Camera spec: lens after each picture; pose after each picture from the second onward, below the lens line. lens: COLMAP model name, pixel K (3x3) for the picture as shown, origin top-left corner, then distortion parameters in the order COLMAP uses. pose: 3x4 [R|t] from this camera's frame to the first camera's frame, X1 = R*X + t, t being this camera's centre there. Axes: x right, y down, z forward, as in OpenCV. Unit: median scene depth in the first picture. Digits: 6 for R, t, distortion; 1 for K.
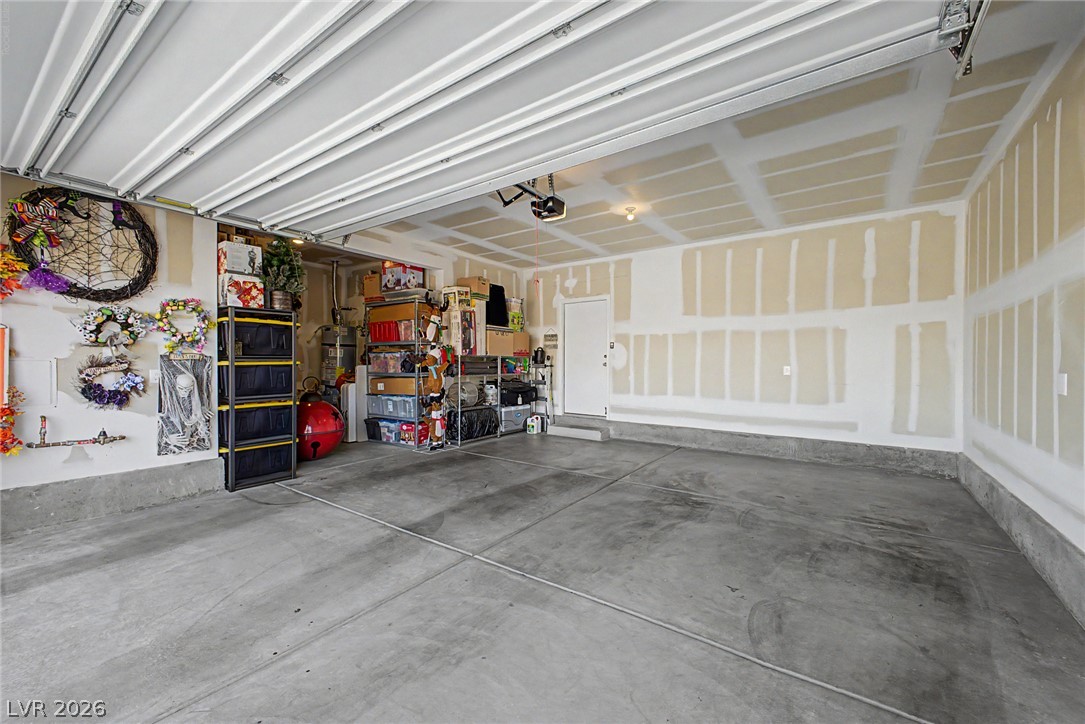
lens RADIAL K [[432.1, 0, 547.4], [0, 432.1, 353.8], [0, 0, 1]] dist [0.002893, -0.000621]
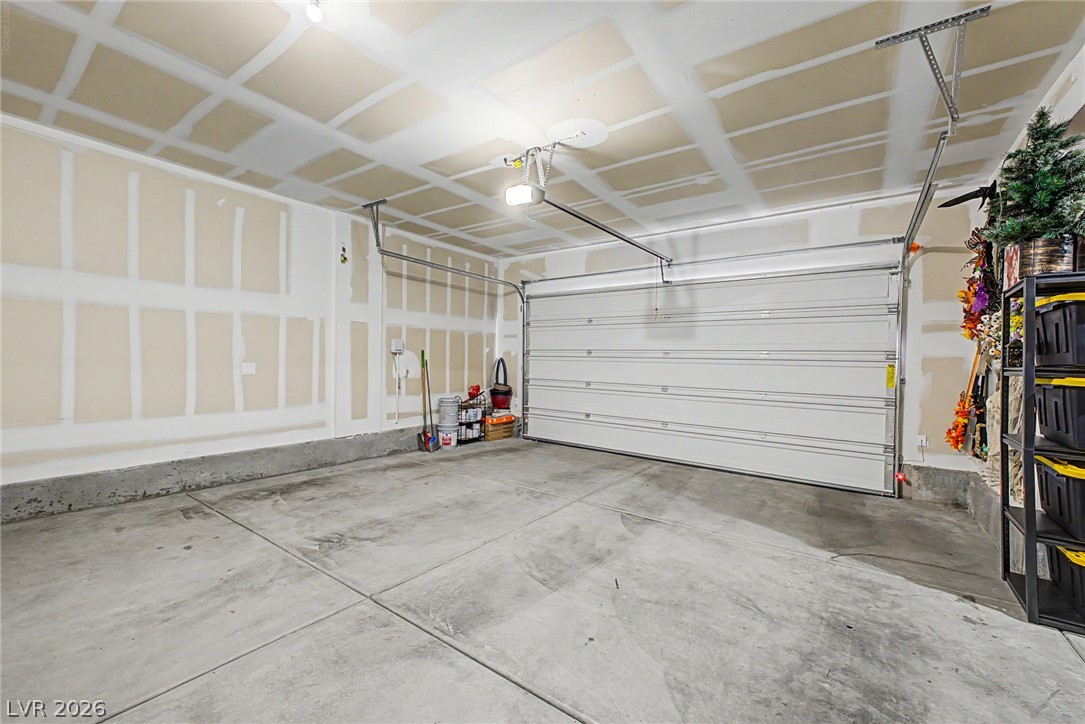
lens RADIAL K [[432.1, 0, 547.4], [0, 432.1, 353.8], [0, 0, 1]] dist [0.002893, -0.000621]
pose [[-0.999742, -0.022720, -0.000115, -0.054098], [-0.022703, 0.999176, -0.033649, 0.027434], [0.000879, -0.033638, -0.999434, 2.040890]]
